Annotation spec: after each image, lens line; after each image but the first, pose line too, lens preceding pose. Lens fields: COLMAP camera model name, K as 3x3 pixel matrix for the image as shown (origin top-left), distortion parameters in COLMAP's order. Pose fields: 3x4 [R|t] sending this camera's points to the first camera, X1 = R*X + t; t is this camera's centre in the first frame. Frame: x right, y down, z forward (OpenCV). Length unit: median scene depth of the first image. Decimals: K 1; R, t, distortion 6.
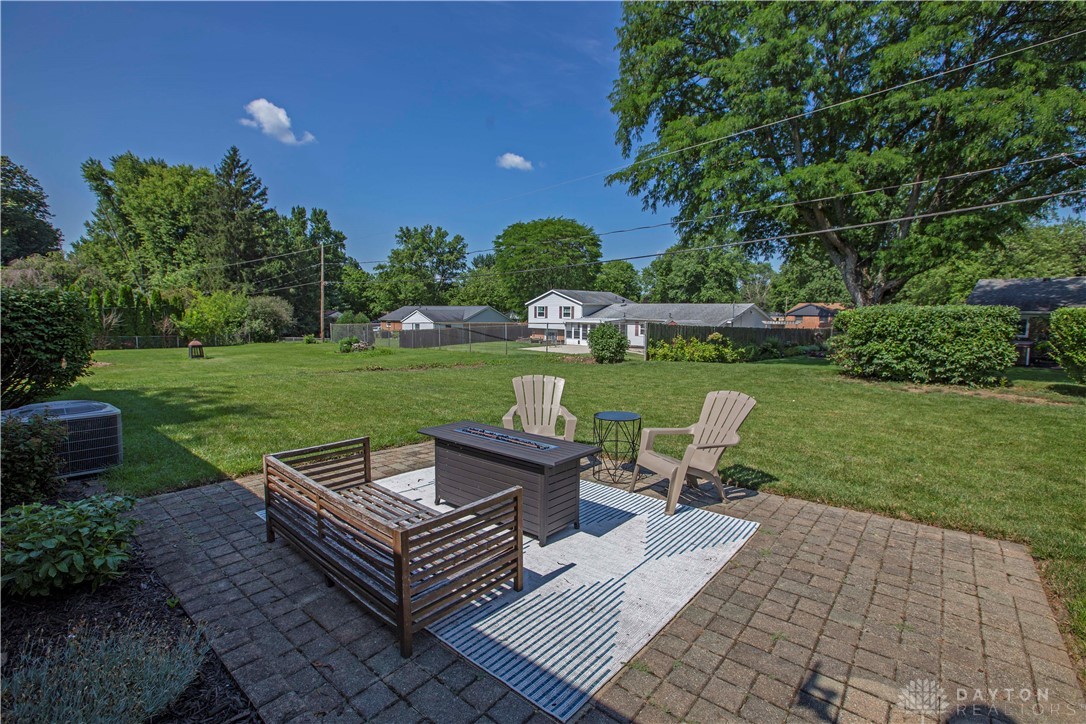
lens RADIAL K [[487.9, 0, 543.0], [0, 487.9, 362.0], [0, 0, 1]] dist [-0.024038, 0.000146]
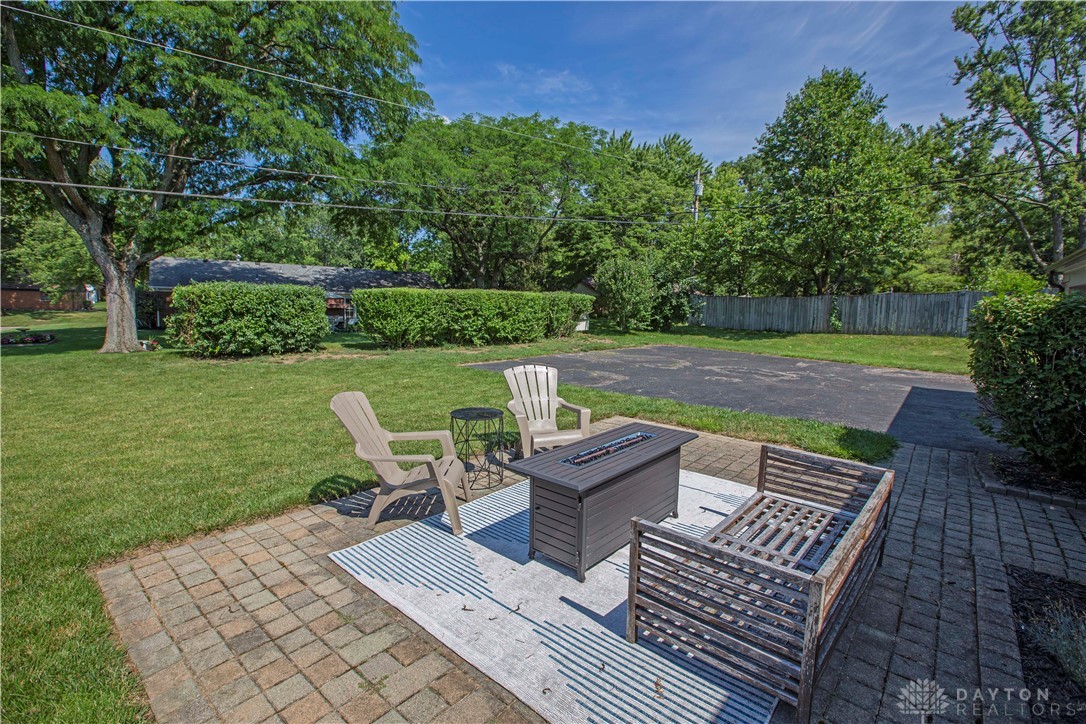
lens RADIAL K [[487.9, 0, 543.0], [0, 487.9, 362.0], [0, 0, 1]] dist [-0.024038, 0.000146]
pose [[-0.019752, -0.122201, 0.992309, -0.330469], [0.073652, 0.989628, 0.123337, -0.032159], [-0.997088, 0.075522, -0.010547, 0.405475]]
